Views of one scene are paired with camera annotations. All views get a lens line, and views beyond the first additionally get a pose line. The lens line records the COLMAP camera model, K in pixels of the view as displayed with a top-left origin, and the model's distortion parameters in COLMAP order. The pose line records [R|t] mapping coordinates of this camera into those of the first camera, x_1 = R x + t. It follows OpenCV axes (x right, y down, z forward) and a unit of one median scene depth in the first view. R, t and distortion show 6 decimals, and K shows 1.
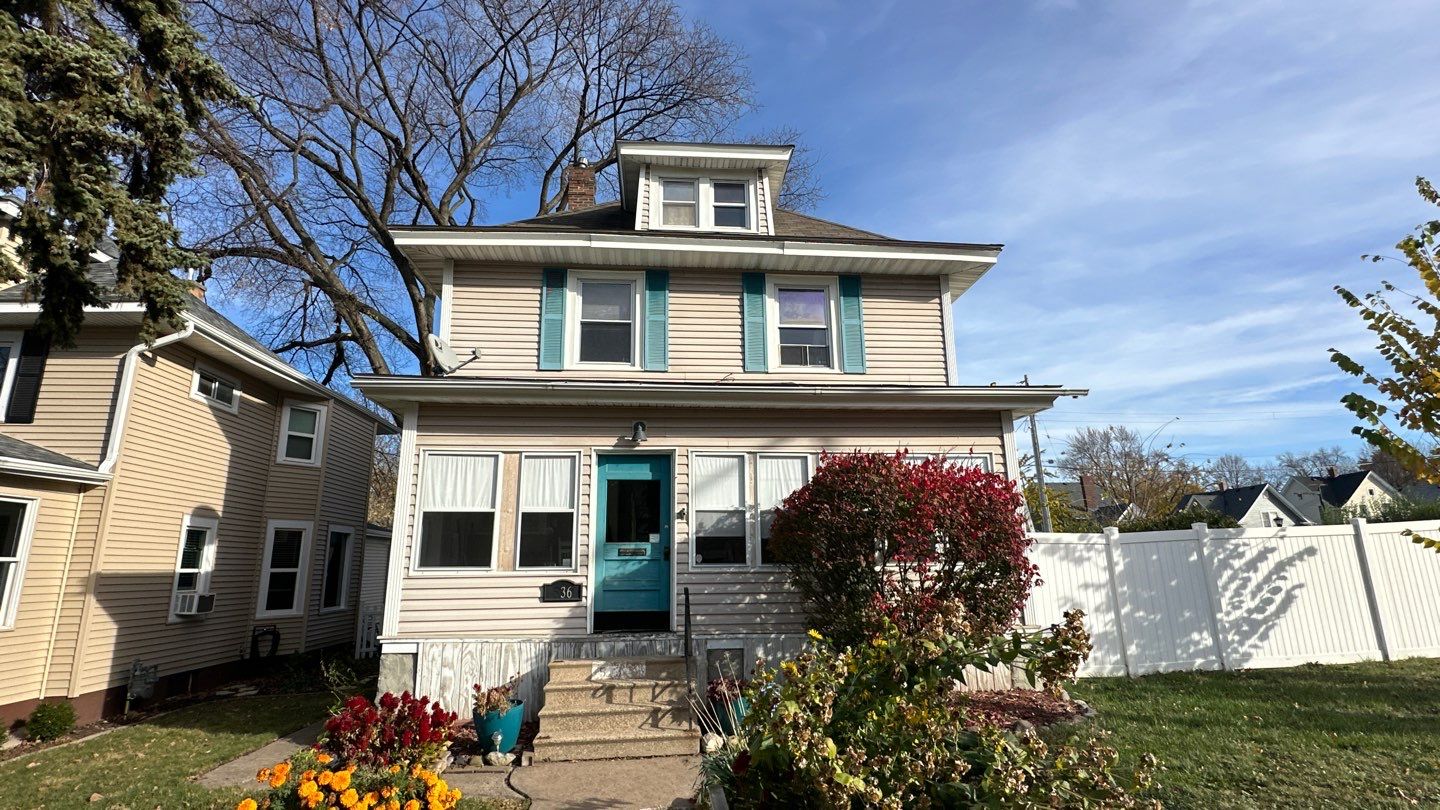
lens RADIAL K [[692.6, 0, 728.1], [0, 692.6, 412.6], [0, 0, 1]] dist [-0.005455, 0.000488]
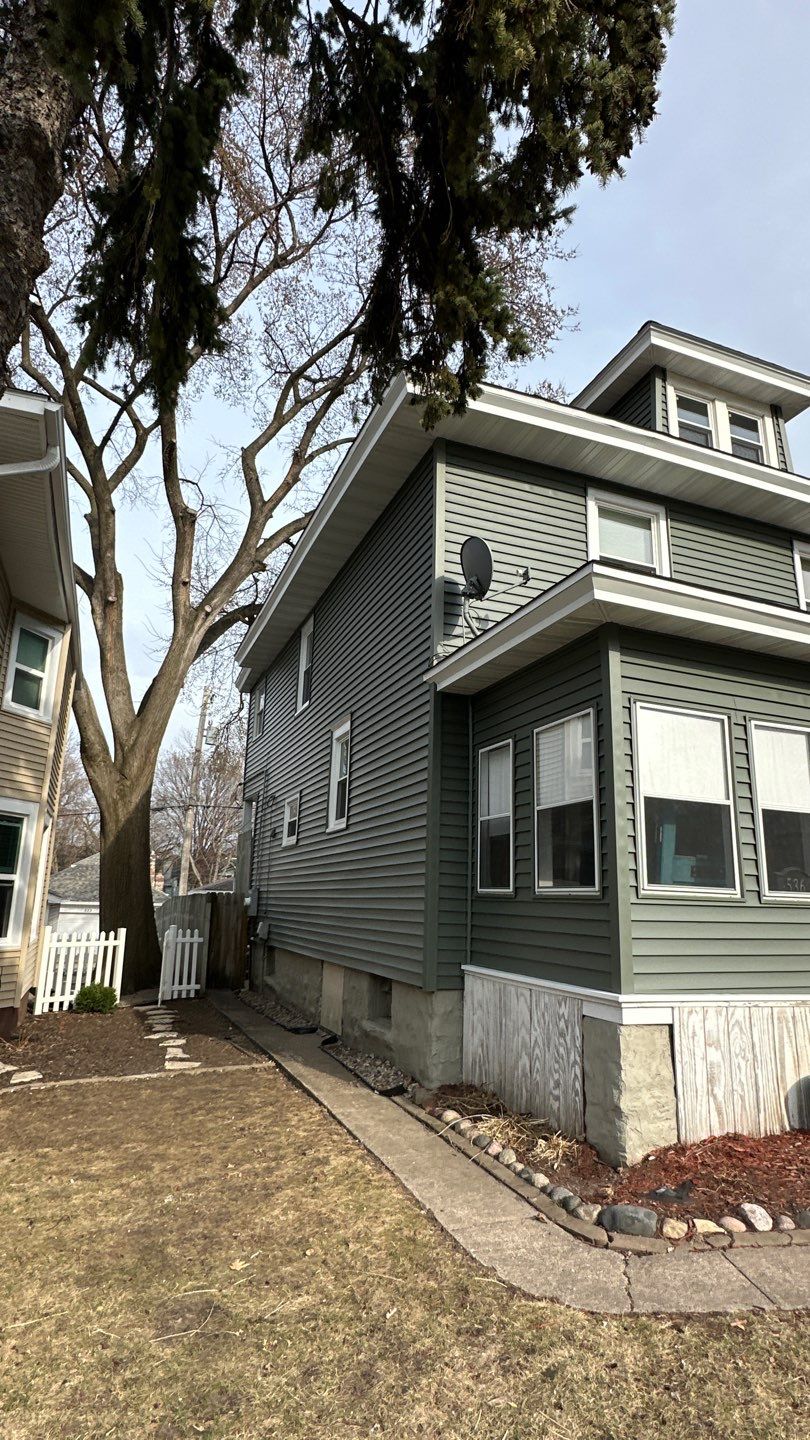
lens RADIAL K [[770.8, 0, 403.4], [0, 770.8, 721.8], [0, 0, 1]] dist [-0.002212, -0.001745]
pose [[0.963855, 0.096675, 0.248269, -0.678135], [-0.094864, 0.995304, -0.019277, 0.090422], [-0.248967, -0.004971, 0.968499, 0.308937]]
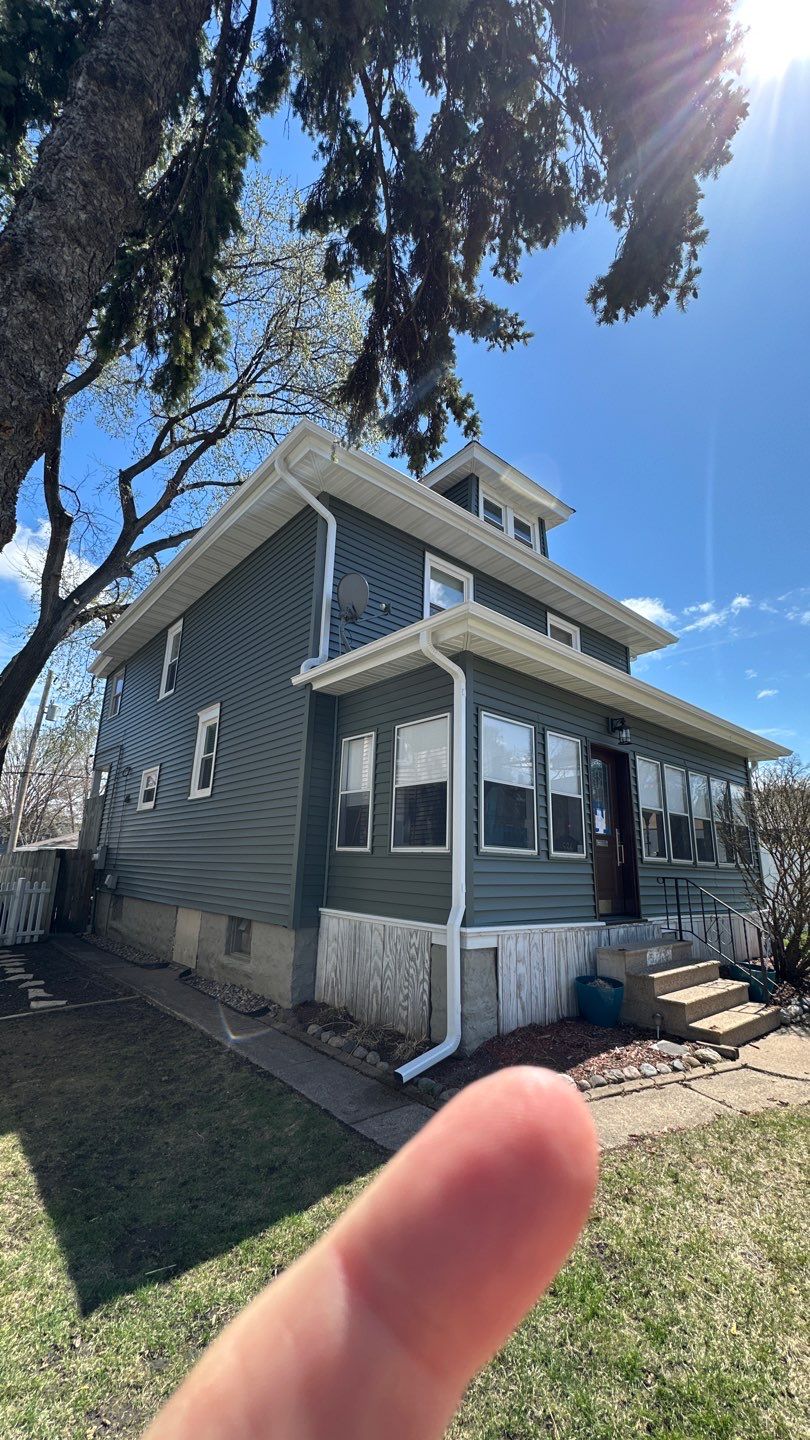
lens RADIAL K [[575.8, 0, 404.1], [0, 575.8, 718.8], [0, 0, 1]] dist [-0.003298, 0.000590]
pose [[0.820849, 0.173755, 0.544073, -0.753129], [-0.161978, 0.984310, -0.069972, 0.109770], [-0.547695, -0.030692, 0.836115, 0.376336]]
